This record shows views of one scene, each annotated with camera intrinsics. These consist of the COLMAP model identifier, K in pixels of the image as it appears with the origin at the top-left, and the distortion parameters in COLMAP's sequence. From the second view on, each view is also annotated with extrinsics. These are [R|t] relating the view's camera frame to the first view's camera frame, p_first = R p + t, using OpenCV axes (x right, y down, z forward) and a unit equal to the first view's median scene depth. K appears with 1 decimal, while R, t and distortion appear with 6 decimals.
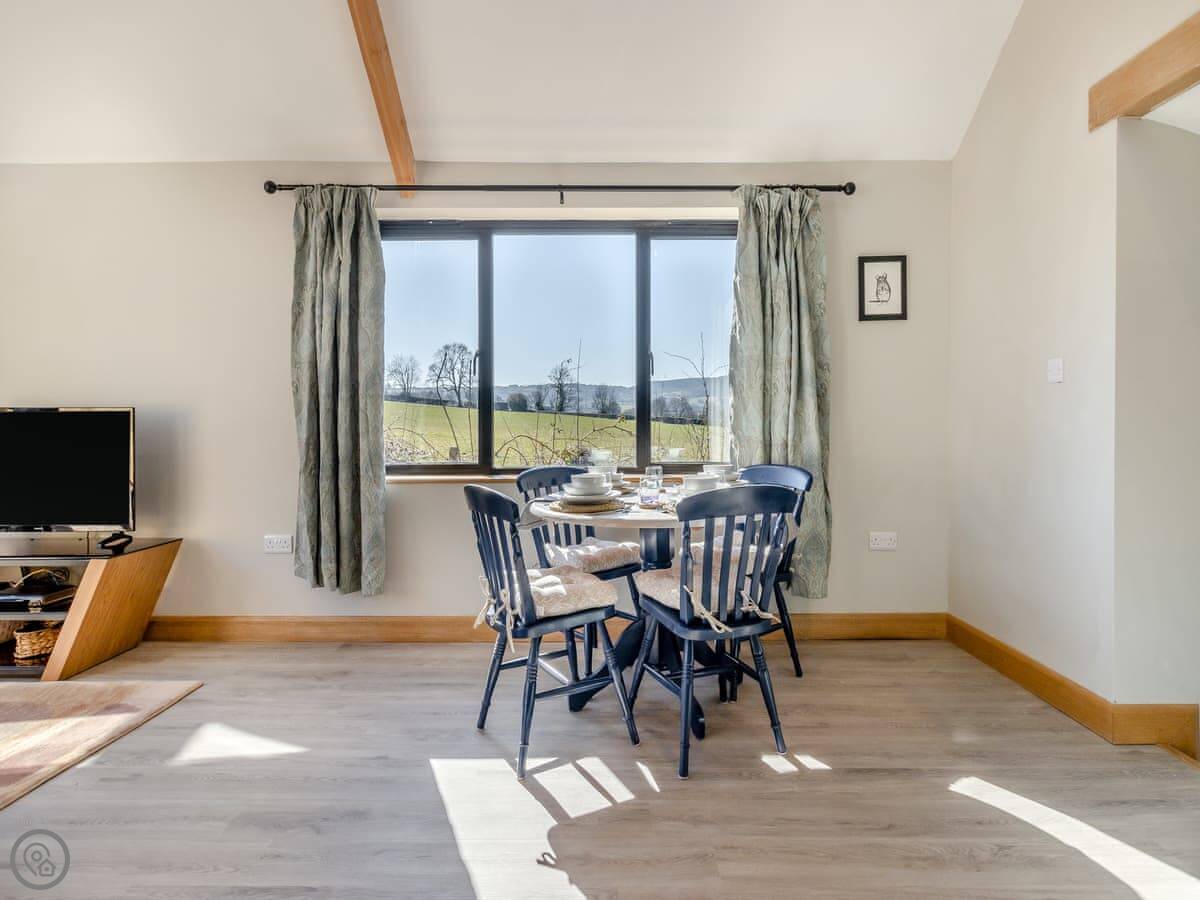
lens RADIAL K [[637.6, 0, 596.9], [0, 637.6, 423.0], [0, 0, 1]] dist [0.005711, -0.003350]
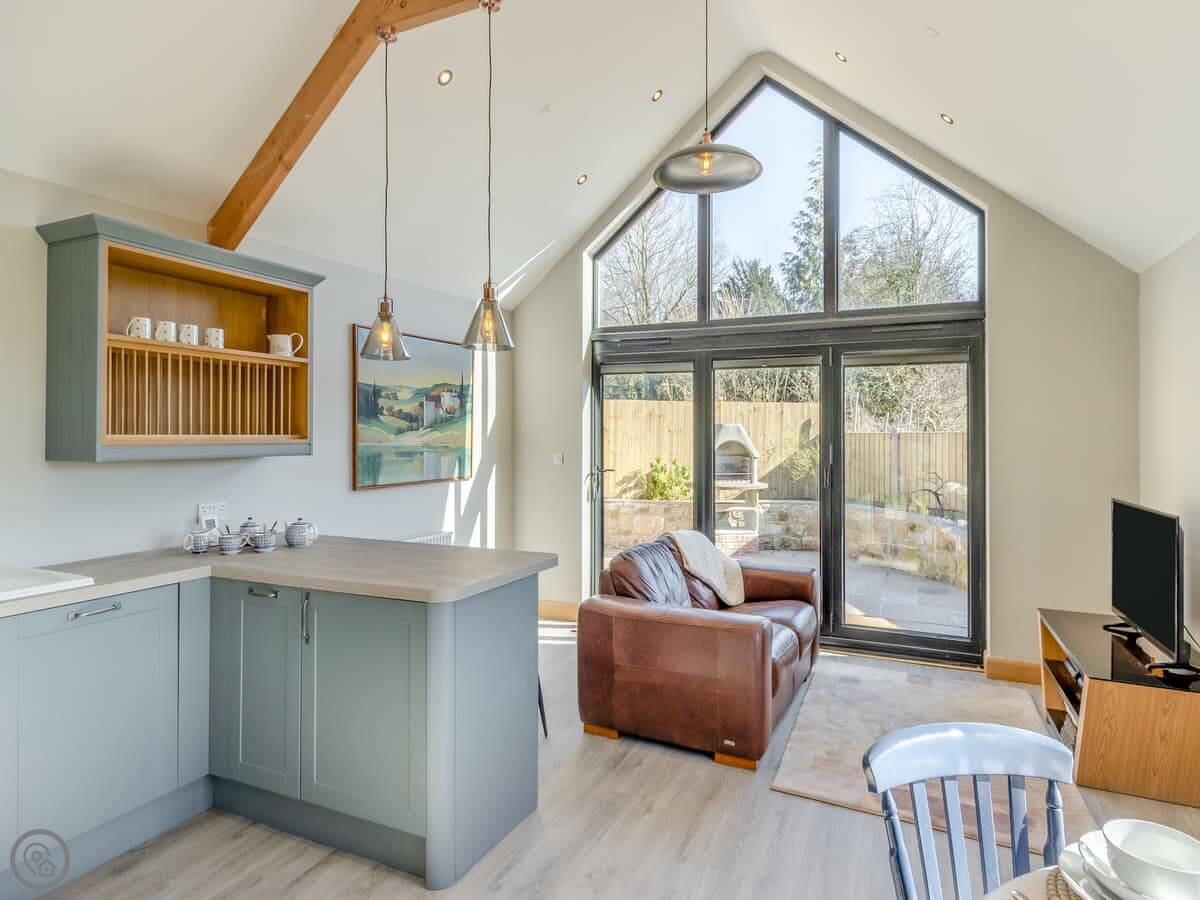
lens RADIAL K [[689.3, 0, 610.7], [0, 689.3, 431.2], [0, 0, 1]] dist [0.000046, -0.000214]
pose [[-0.396474, -0.002548, -0.918042, 0.389867], [-0.002292, 0.999996, -0.001785, -0.127161], [0.918043, 0.001397, -0.396478, 0.655594]]
